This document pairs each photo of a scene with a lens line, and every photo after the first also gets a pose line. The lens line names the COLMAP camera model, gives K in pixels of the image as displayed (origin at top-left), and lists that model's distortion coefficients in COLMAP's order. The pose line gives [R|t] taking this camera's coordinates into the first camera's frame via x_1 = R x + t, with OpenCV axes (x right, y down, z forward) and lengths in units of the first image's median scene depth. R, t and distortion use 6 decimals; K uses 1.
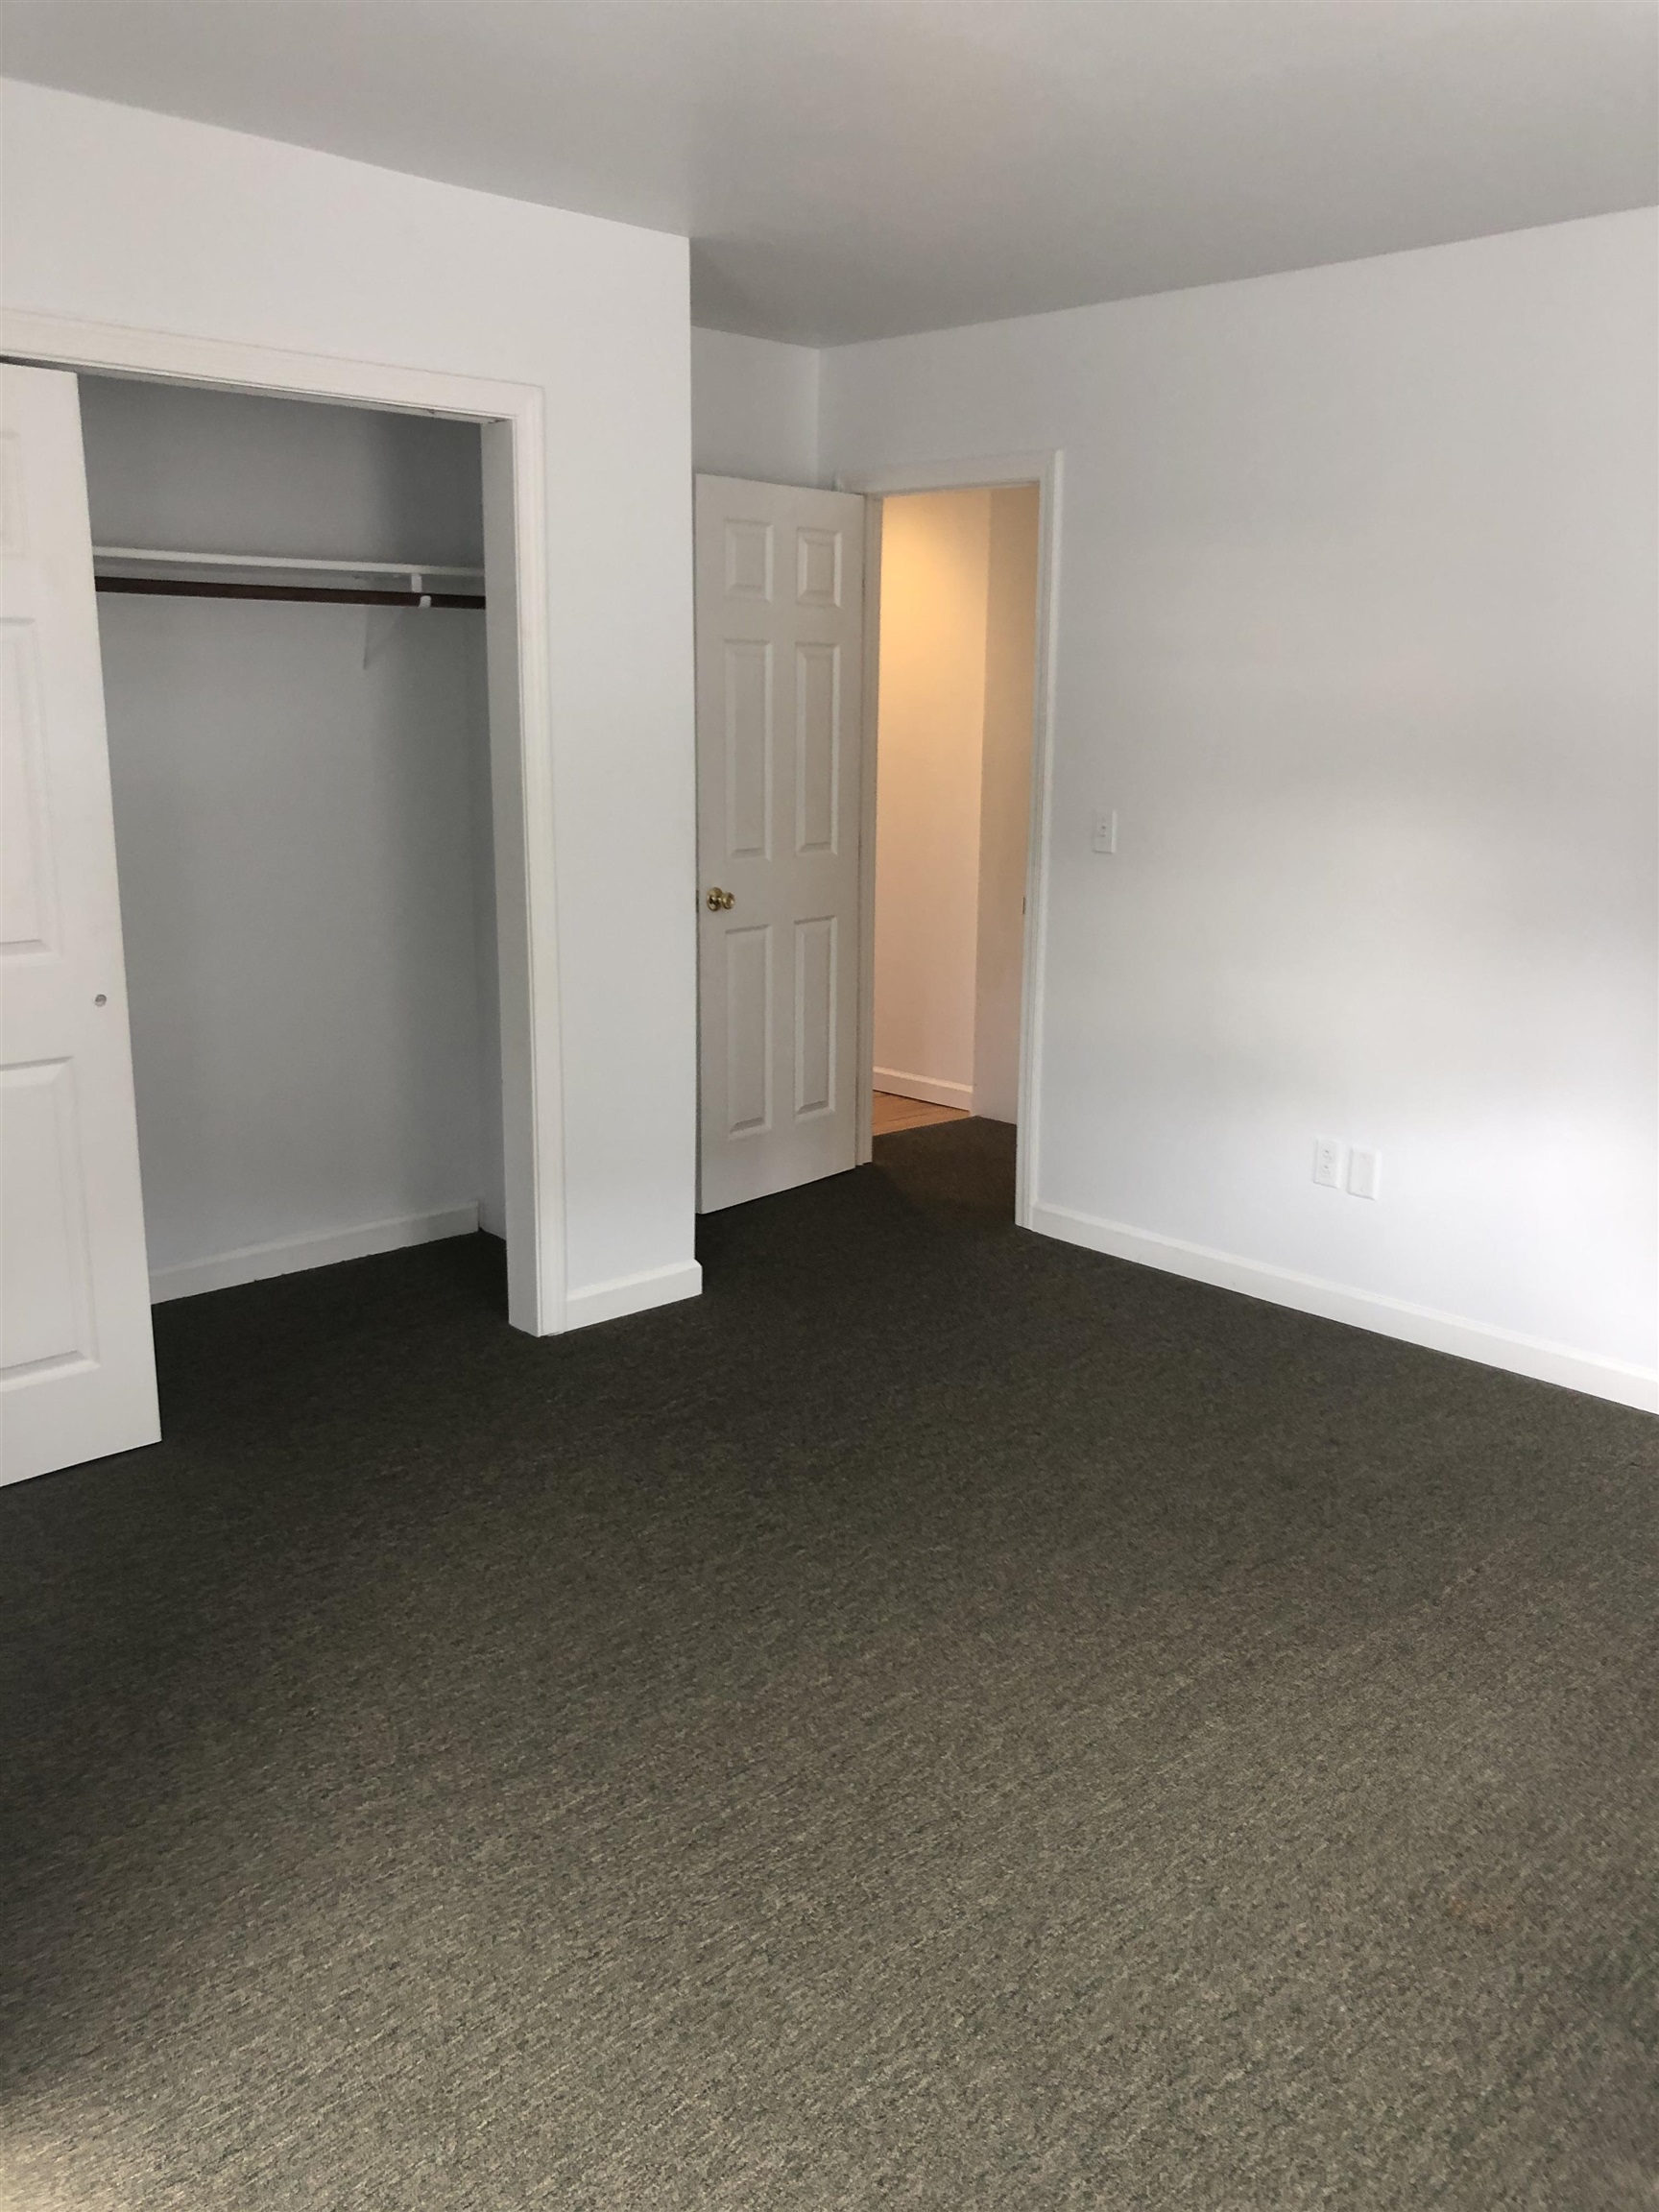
lens RADIAL K [[1832.1, 0, 834.9], [0, 1832.1, 1105.6], [0, 0, 1]] dist [0.033547, 0.005802]
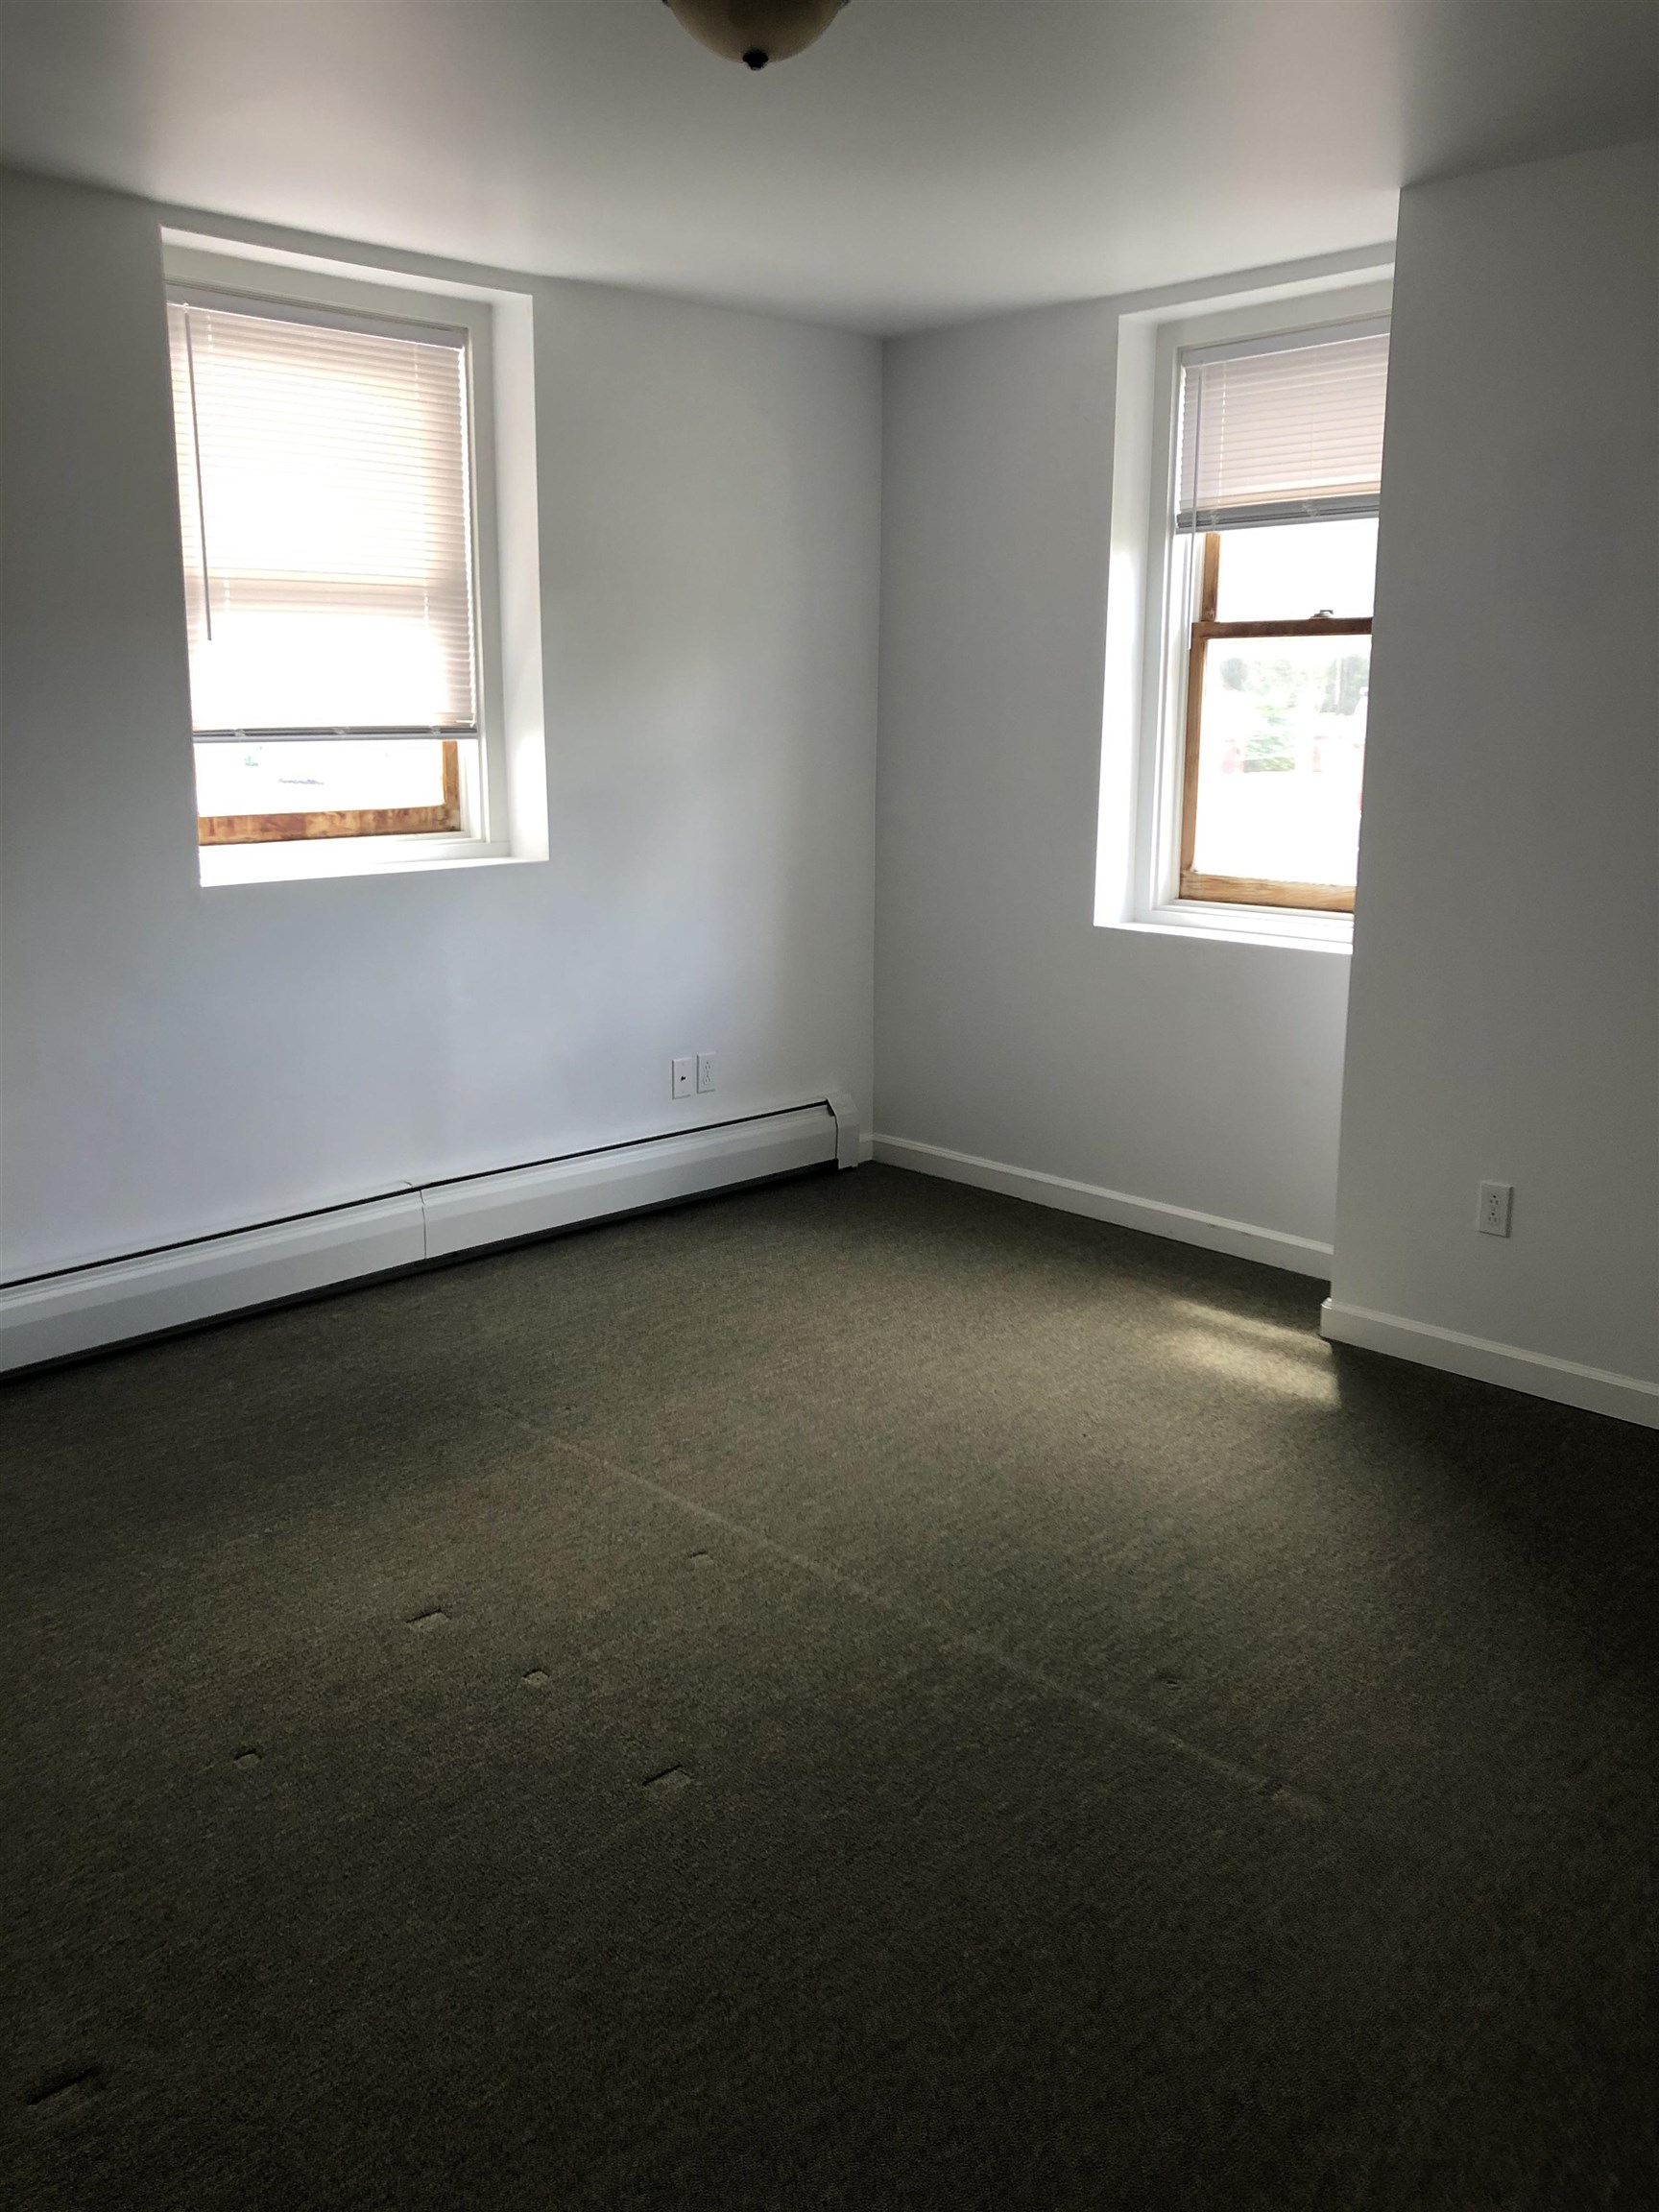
lens RADIAL K [[1832.1, 0, 834.9], [0, 1832.1, 1105.6], [0, 0, 1]] dist [0.033547, 0.005802]
pose [[-0.999582, -0.012964, -0.025834, 0.089323], [-0.022876, 0.901157, 0.432889, -0.417961], [0.017668, 0.433299, -0.901077, 1.860804]]
